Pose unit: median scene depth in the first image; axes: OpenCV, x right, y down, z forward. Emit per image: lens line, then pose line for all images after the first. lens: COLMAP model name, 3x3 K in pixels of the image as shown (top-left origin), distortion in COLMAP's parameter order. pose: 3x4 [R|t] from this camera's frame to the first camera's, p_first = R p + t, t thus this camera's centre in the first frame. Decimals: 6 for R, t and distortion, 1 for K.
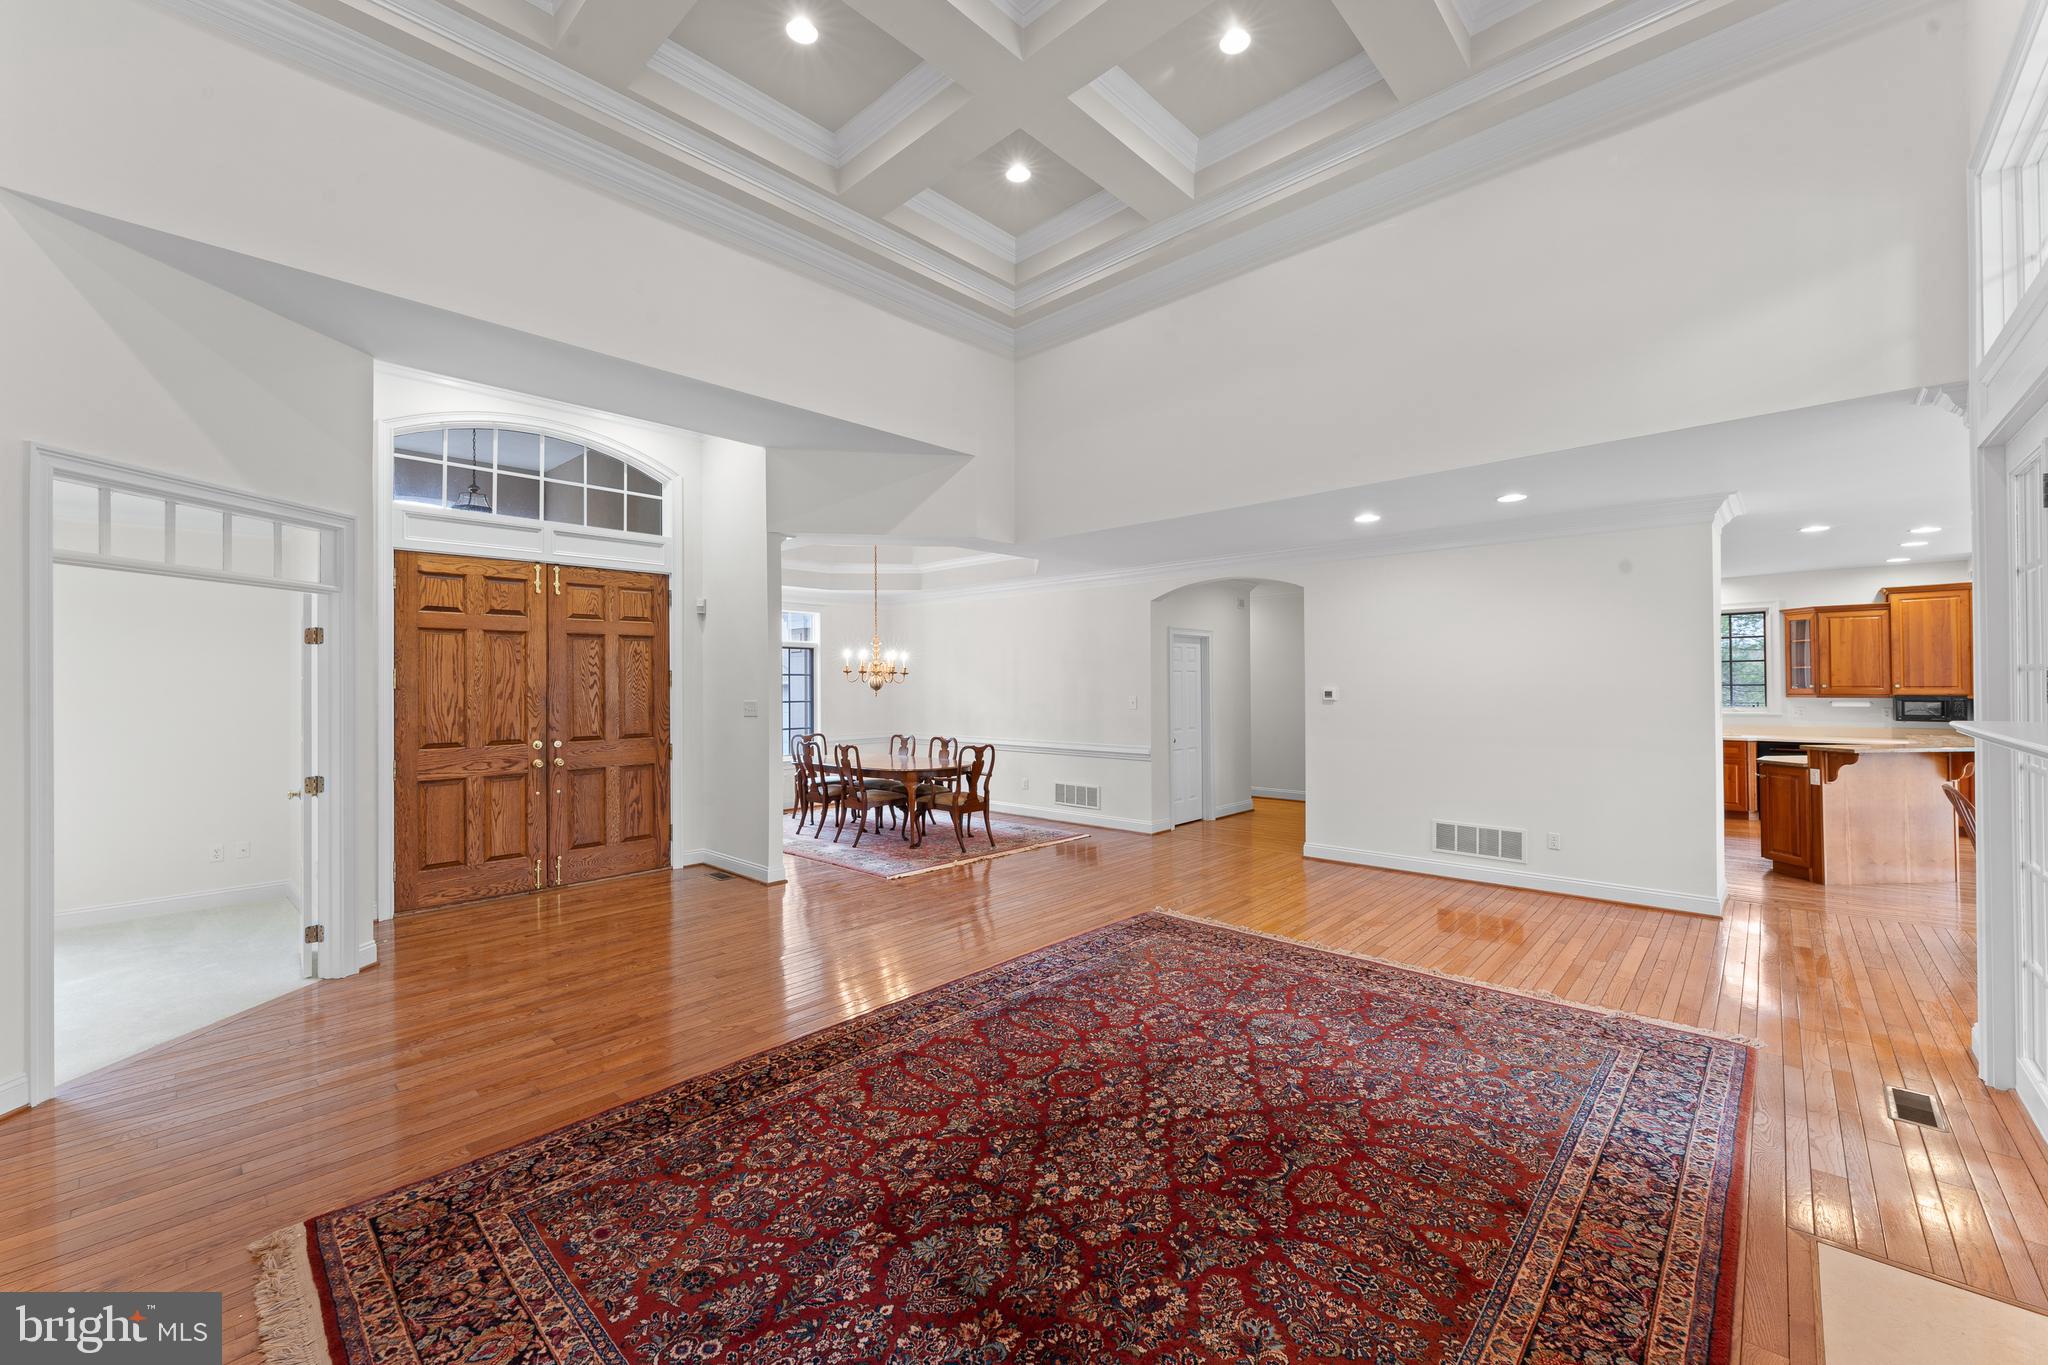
lens RADIAL K [[808.9, 0, 1030.2], [0, 808.9, 678.4], [0, 0, 1]] dist [0.000976, 0.000031]
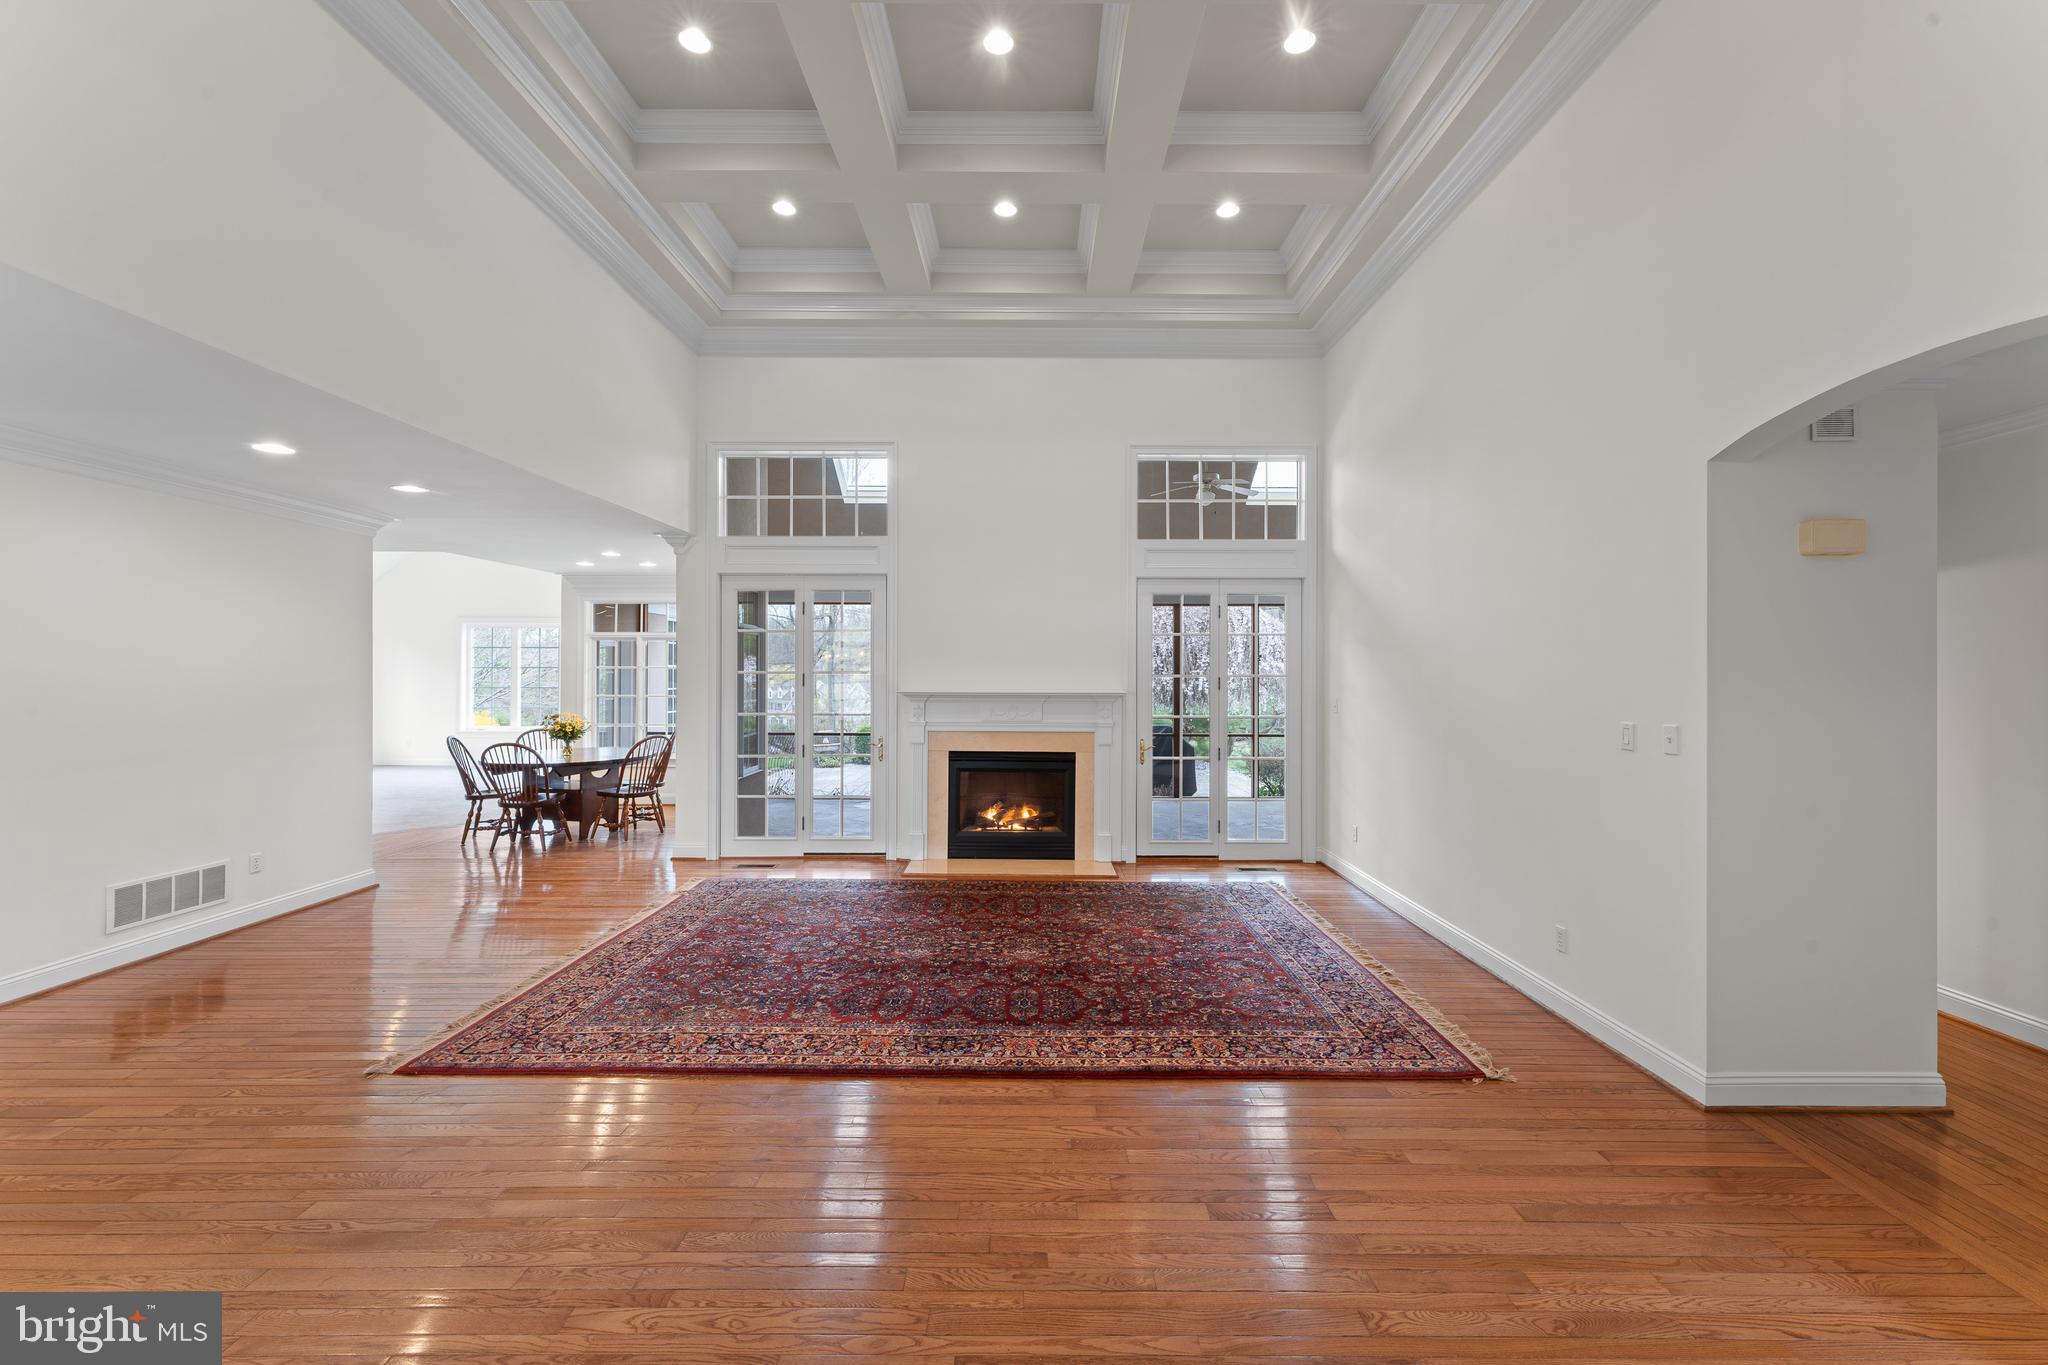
lens RADIAL K [[808.9, 0, 1037.6], [0, 808.9, 678.5], [0, 0, 1]] dist [0.000976, 0.000031]
pose [[-0.677057, 0.000377, 0.735931, -0.859023], [-0.002743, 0.999992, -0.003036, 0.009222], [-0.735926, -0.004074, -0.677050, 1.530800]]
